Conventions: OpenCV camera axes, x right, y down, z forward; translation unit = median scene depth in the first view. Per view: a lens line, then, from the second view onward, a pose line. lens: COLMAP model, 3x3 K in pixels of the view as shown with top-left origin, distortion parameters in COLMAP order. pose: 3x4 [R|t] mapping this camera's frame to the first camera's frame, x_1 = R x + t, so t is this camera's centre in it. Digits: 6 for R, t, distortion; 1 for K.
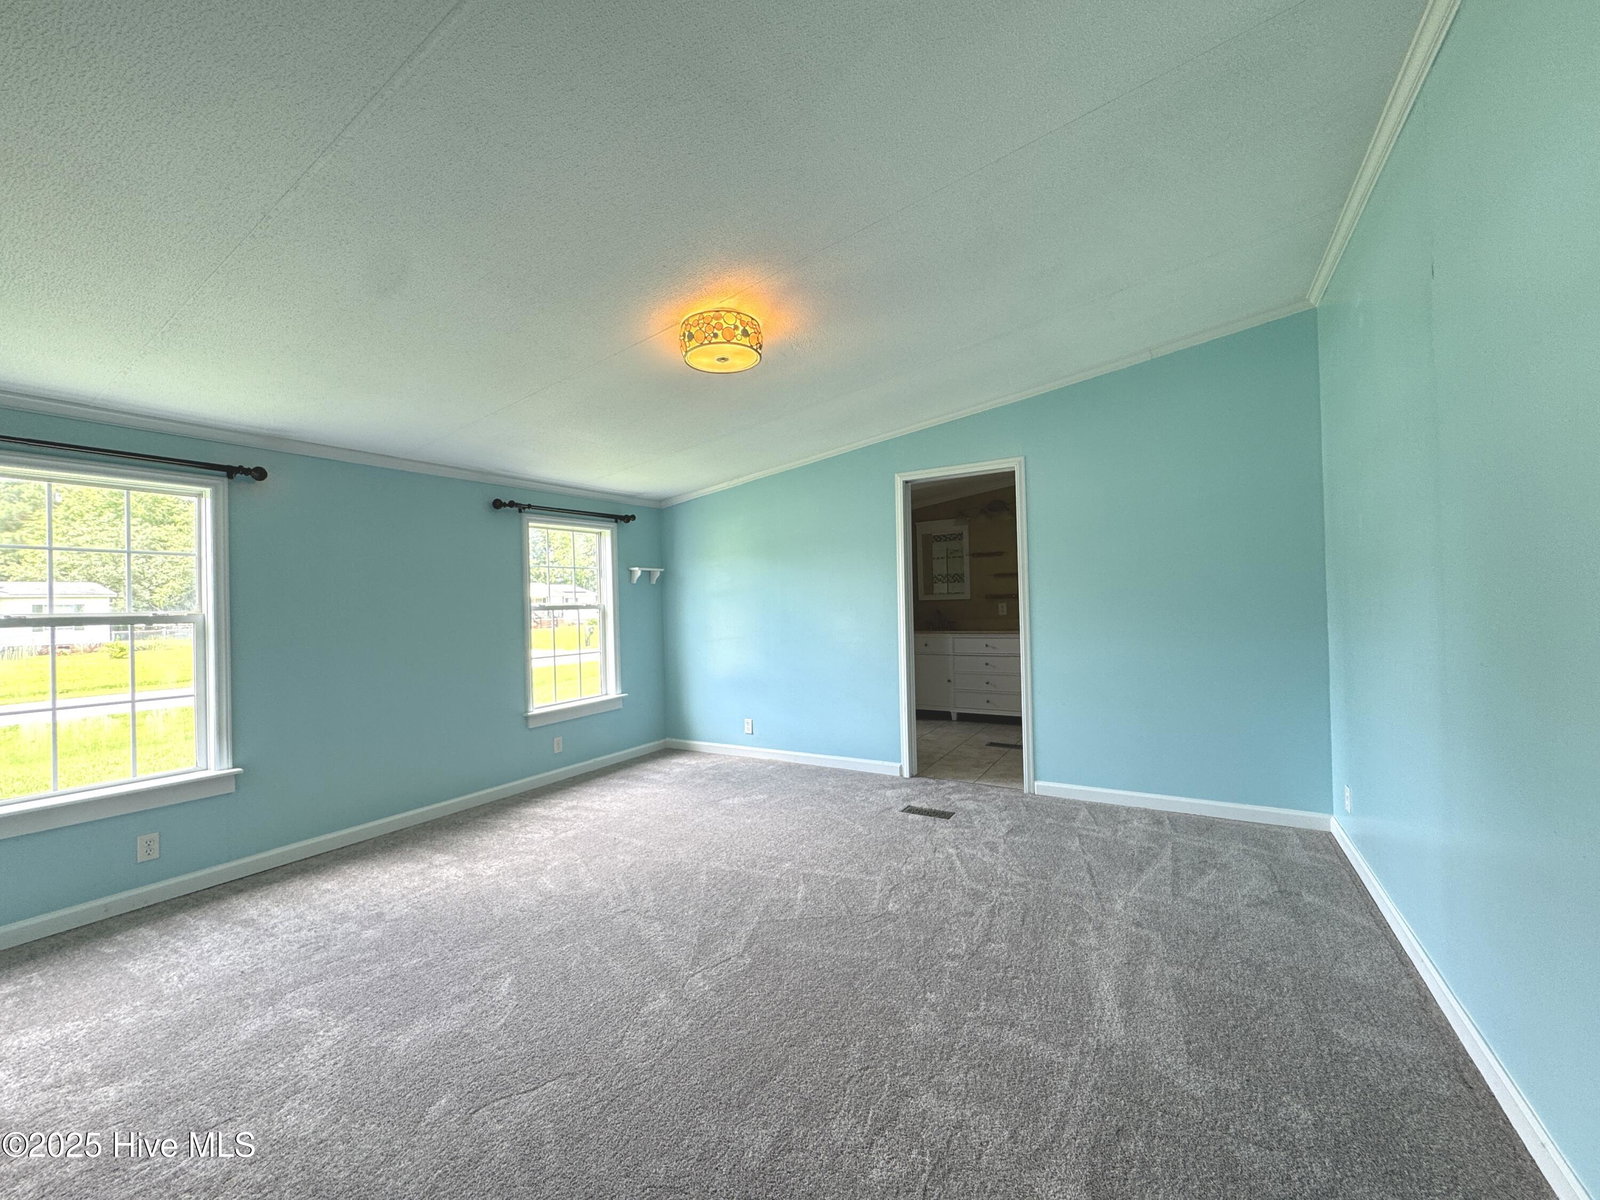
lens RADIAL K [[646.2, 0, 800.0], [0, 646.2, 600.0], [0, 0, 1]] dist [0.001051, -0.000013]
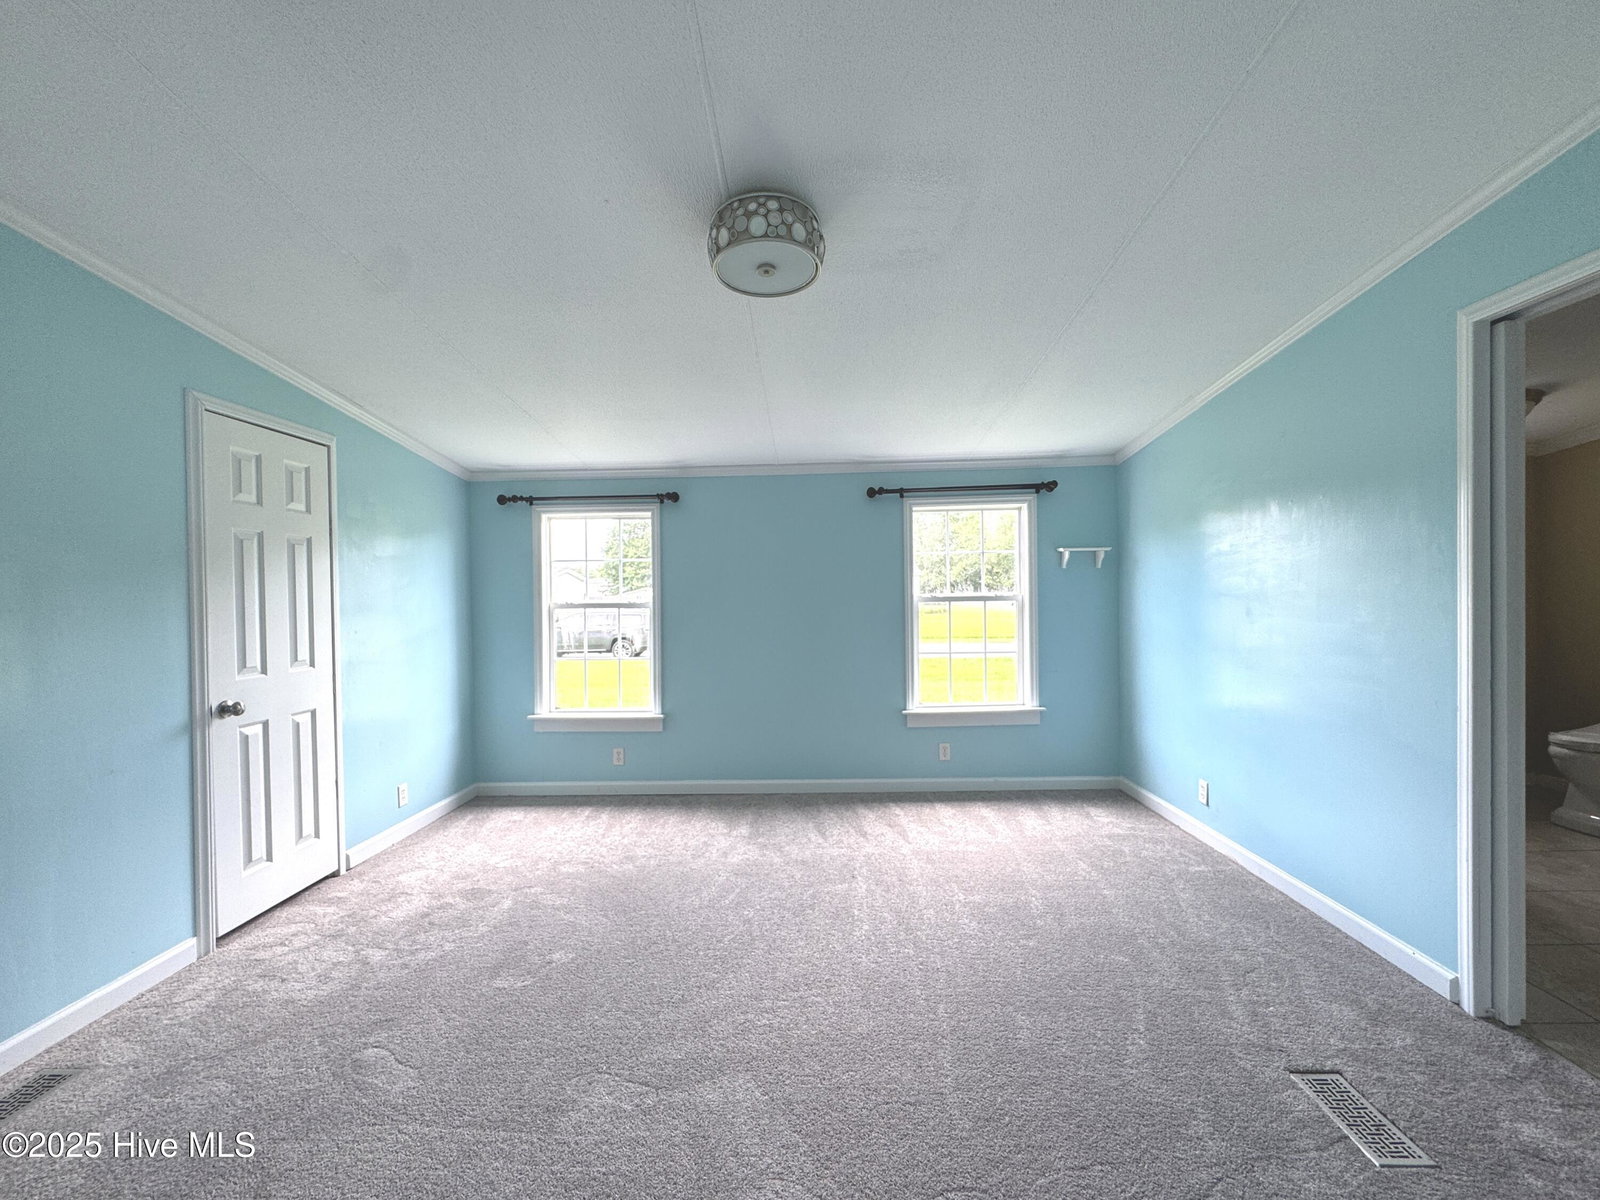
lens RADIAL K [[618.4, 0, 802.4], [0, 618.4, 608.1], [0, 0, 1]] dist [-0.001549, -0.000306]
pose [[0.491137, 0.022226, -0.870799, 0.290144], [0.005917, 0.999566, 0.028850, -0.001531], [0.871062, -0.019322, 0.490792, 0.435335]]
